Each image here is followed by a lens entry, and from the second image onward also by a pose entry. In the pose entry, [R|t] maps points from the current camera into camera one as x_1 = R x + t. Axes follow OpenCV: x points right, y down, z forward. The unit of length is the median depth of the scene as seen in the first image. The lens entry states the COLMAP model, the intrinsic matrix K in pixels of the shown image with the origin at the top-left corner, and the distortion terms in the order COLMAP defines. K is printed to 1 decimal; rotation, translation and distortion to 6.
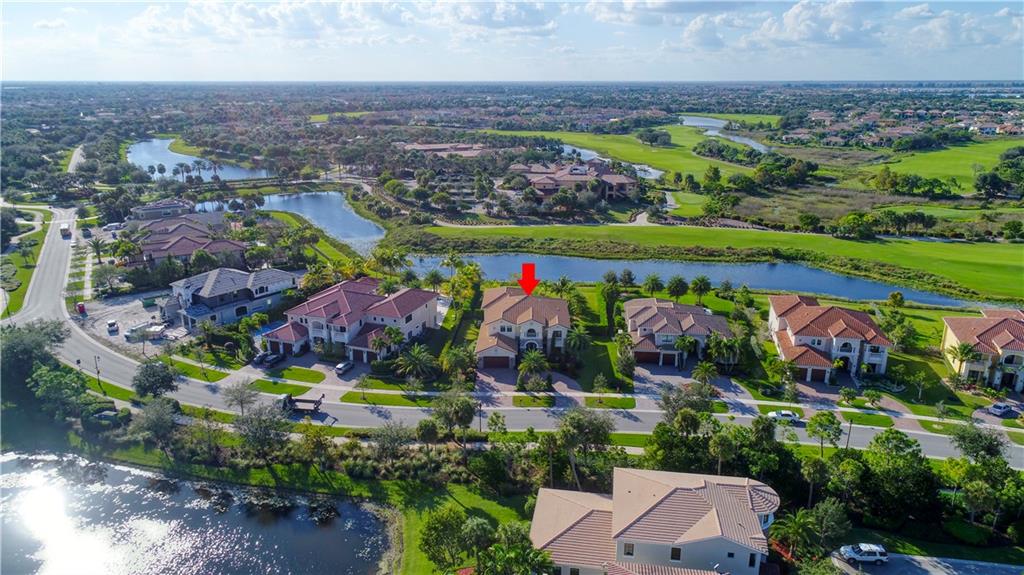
lens RADIAL K [[702.4, 0, 512.0], [0, 702.4, 287.5], [0, 0, 1]] dist [0.012105, 0.003054]
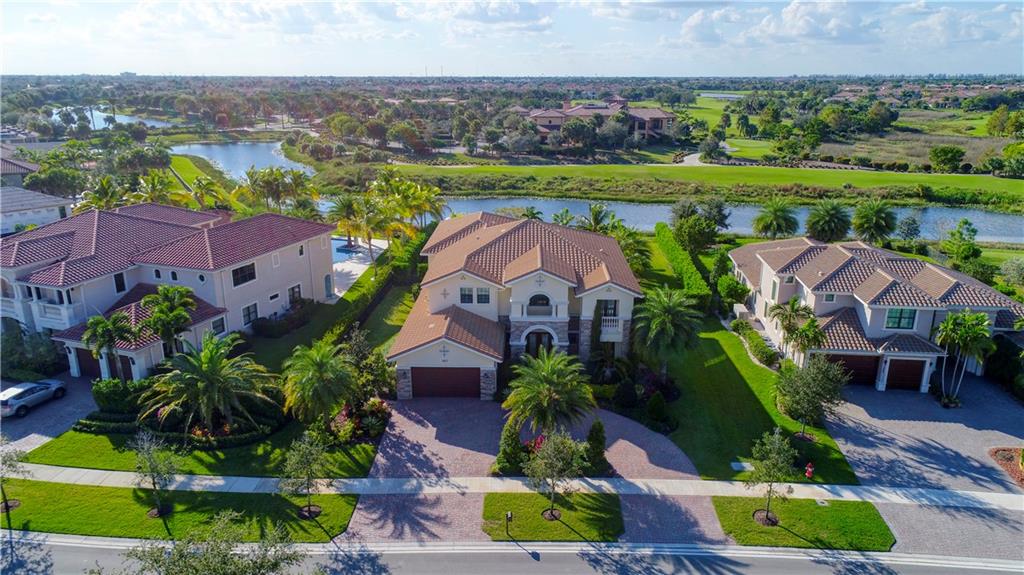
lens RADIAL K [[704.4, 0, 509.7], [0, 704.4, 292.4], [0, 0, 1]] dist [0.016019, -0.002894]
pose [[1.000000, -0.000292, 0.000039, 0.009587], [0.000291, 0.999966, 0.008242, 0.046590], [-0.000041, -0.008242, 0.999966, 0.527181]]
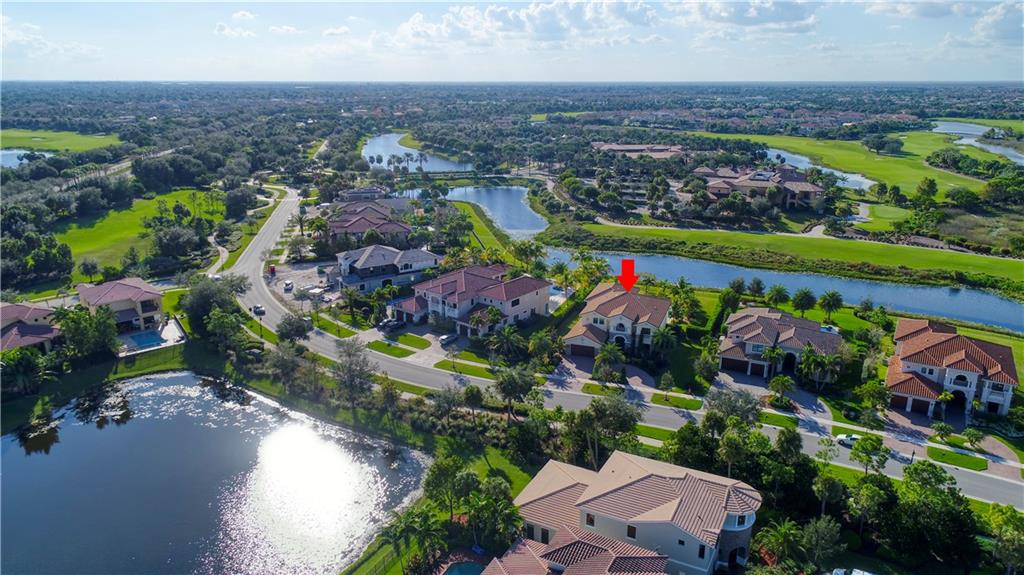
lens RADIAL K [[704.4, 0, 509.7], [0, 704.4, 292.4], [0, 0, 1]] dist [0.016019, -0.002894]
pose [[0.947286, 0.094450, -0.306152, 0.159002], [-0.092817, 0.995484, 0.019922, 0.006789], [0.306651, 0.009545, 0.951774, -0.032935]]
